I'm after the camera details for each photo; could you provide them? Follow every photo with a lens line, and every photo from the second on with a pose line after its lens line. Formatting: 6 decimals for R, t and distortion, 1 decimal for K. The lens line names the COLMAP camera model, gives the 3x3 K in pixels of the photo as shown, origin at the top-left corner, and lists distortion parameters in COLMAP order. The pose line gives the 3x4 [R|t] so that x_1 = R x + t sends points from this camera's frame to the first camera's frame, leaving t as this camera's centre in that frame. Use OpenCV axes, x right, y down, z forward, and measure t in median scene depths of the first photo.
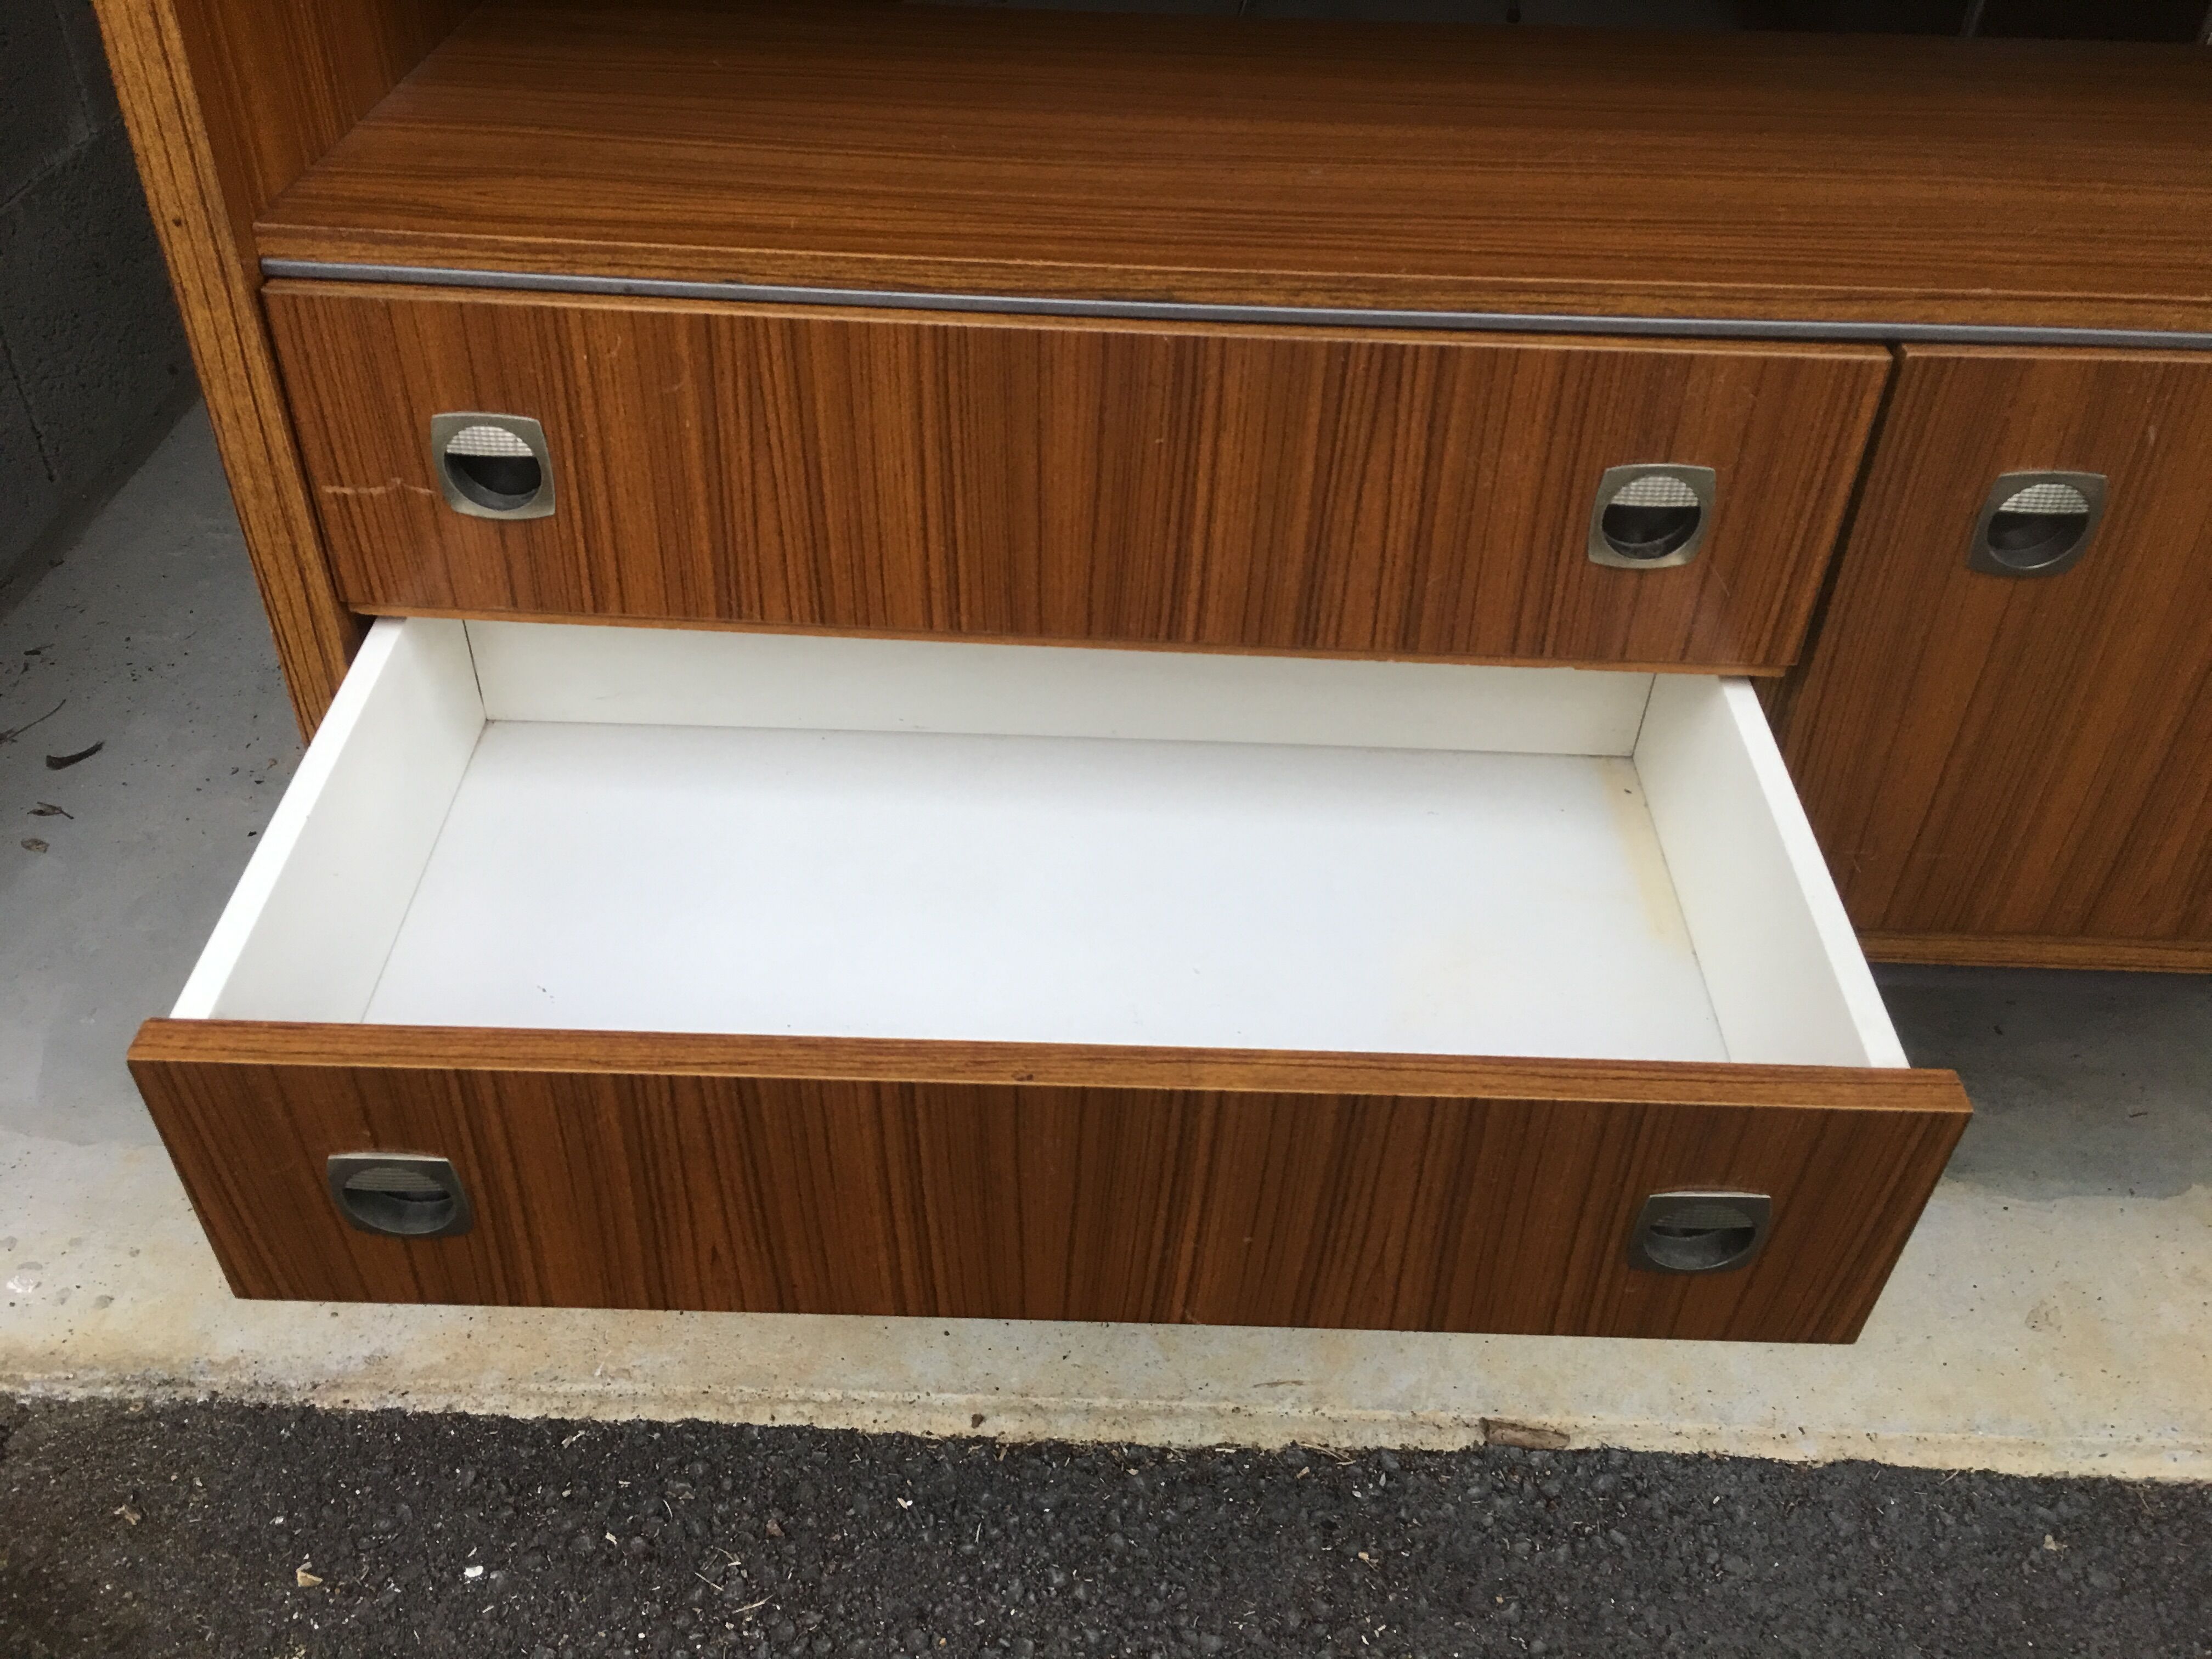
lens RADIAL K [[1913.8, 0, 1095.3], [0, 1913.8, 837.8], [0, 0, 1]] dist [0.103912, -0.151063]
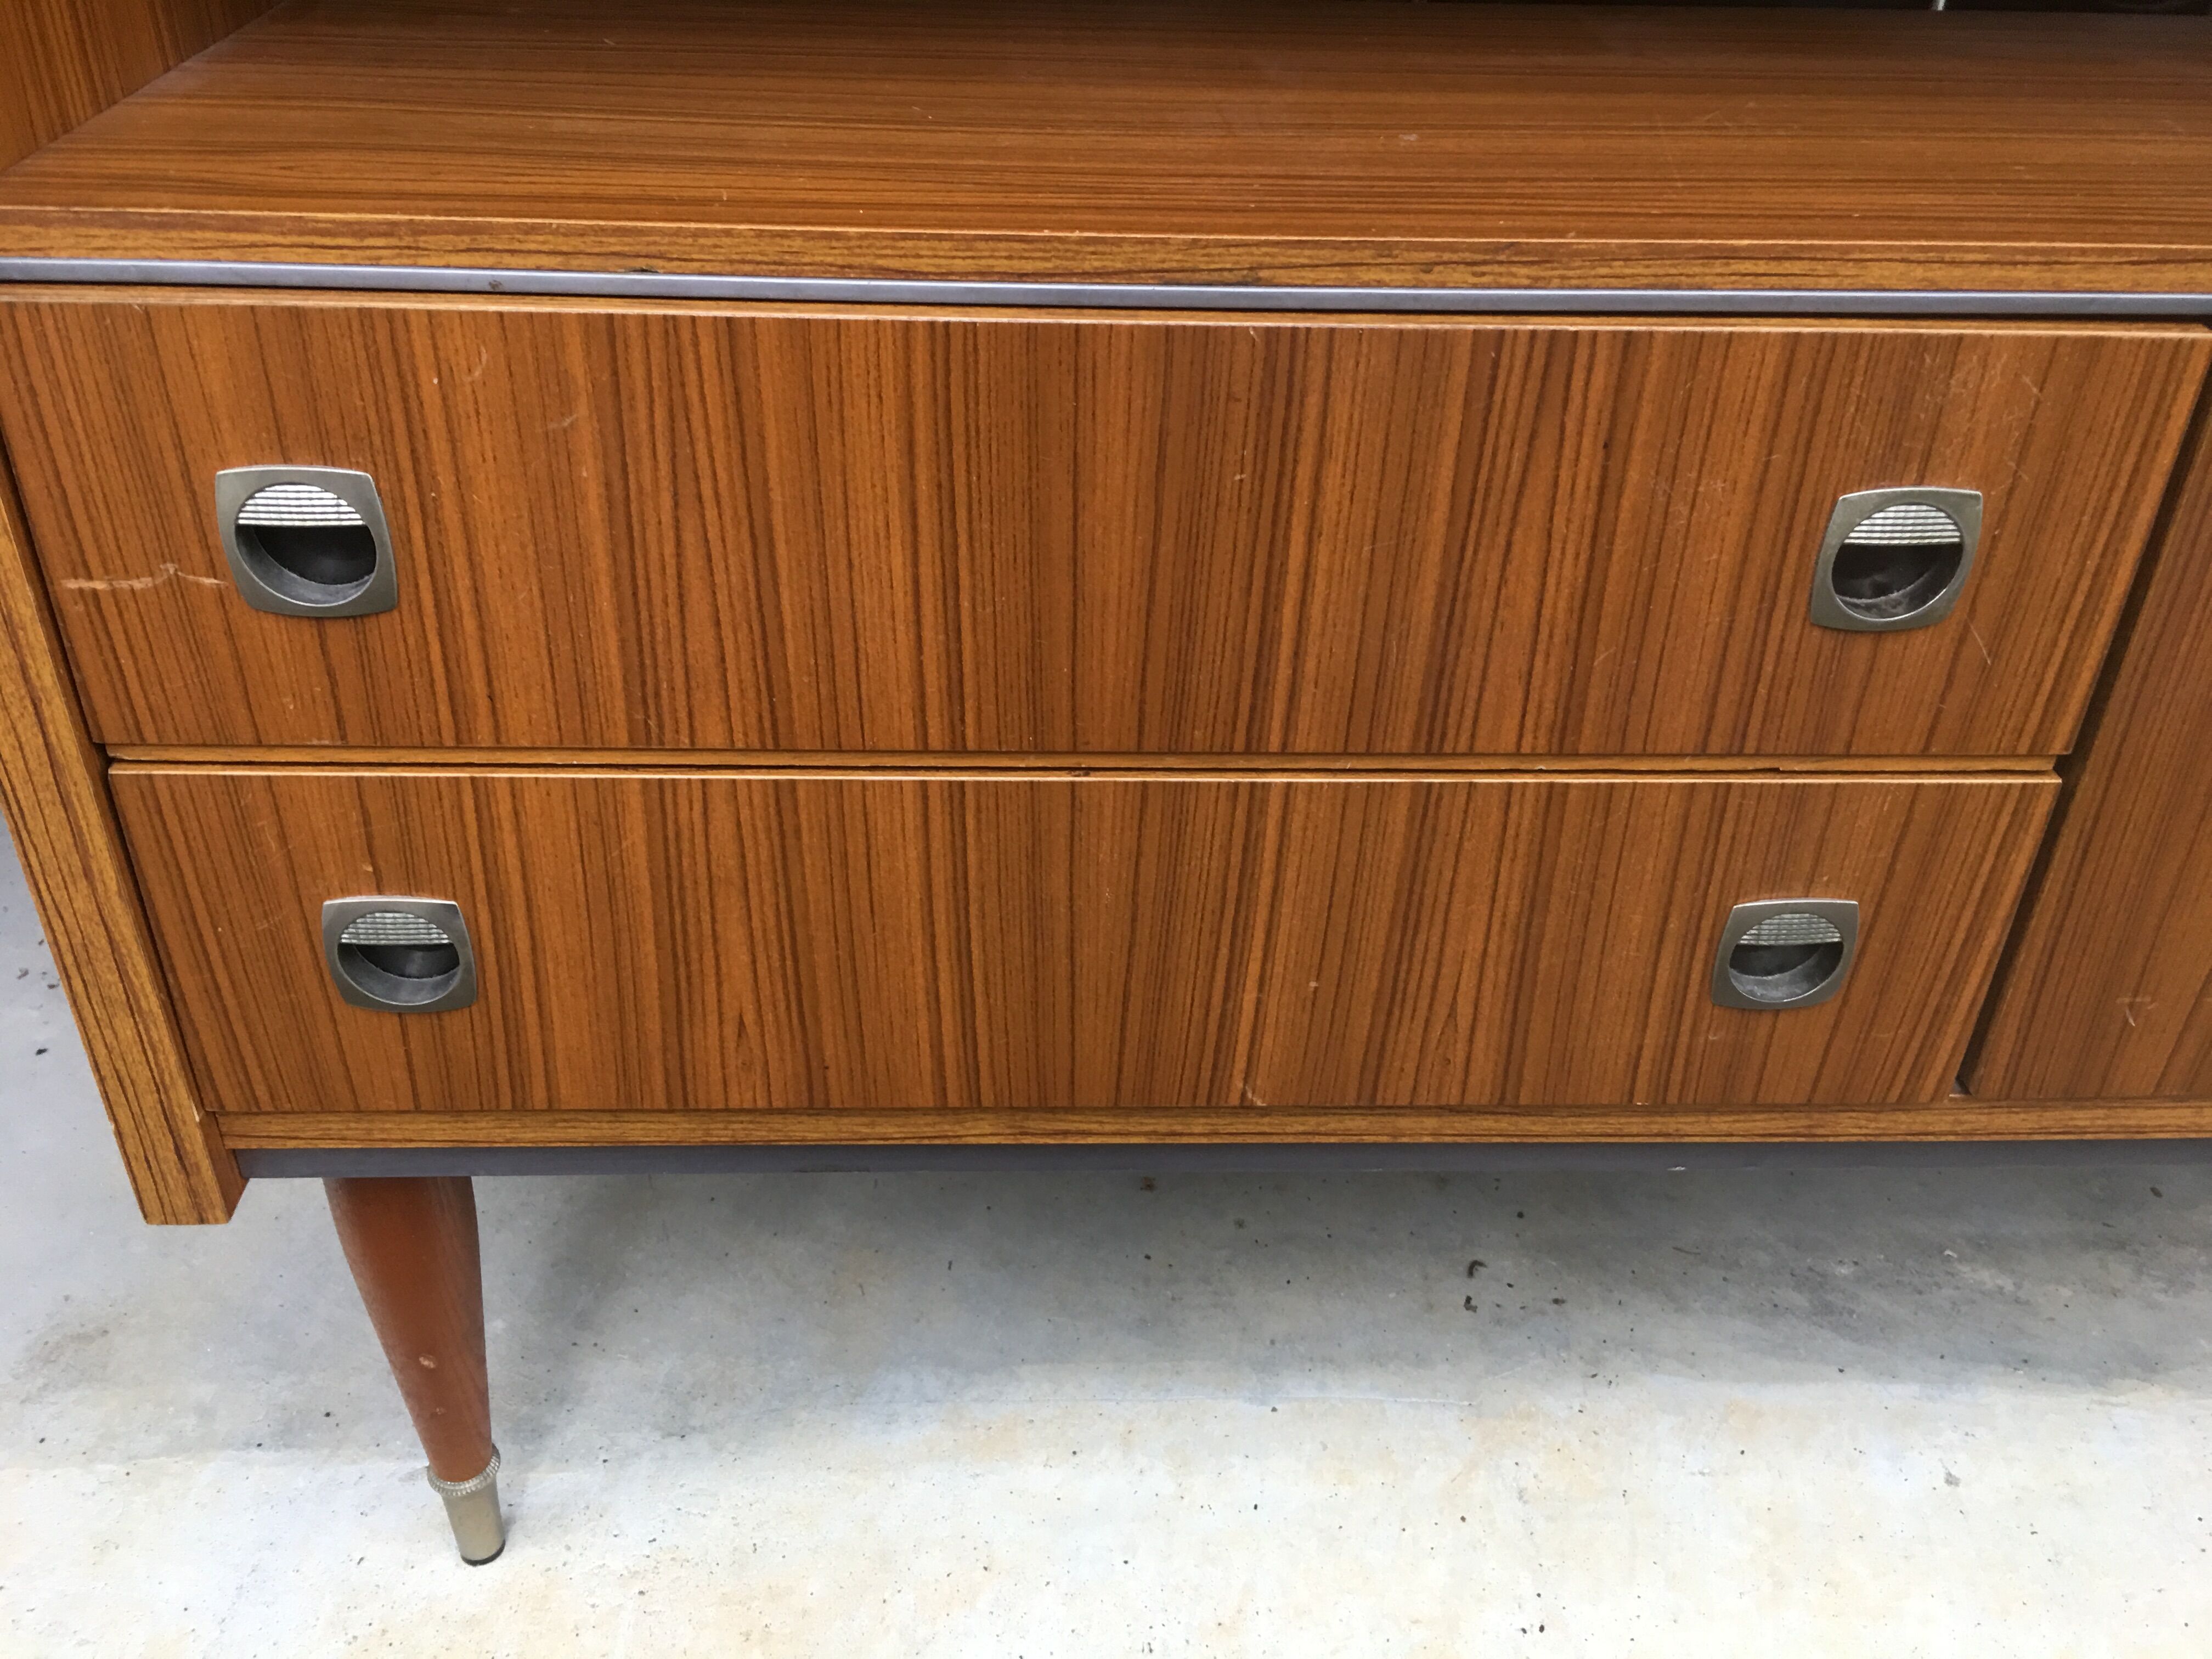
lens RADIAL K [[1907.9, 0, 1106.0], [0, 1907.9, 829.5], [0, 0, 1]] dist [0.097362, -0.149911]
pose [[0.997199, -0.040141, 0.063107, -0.051981], [0.045540, 0.995203, -0.086589, -0.009402], [-0.059329, 0.089221, 0.994243, 0.220165]]
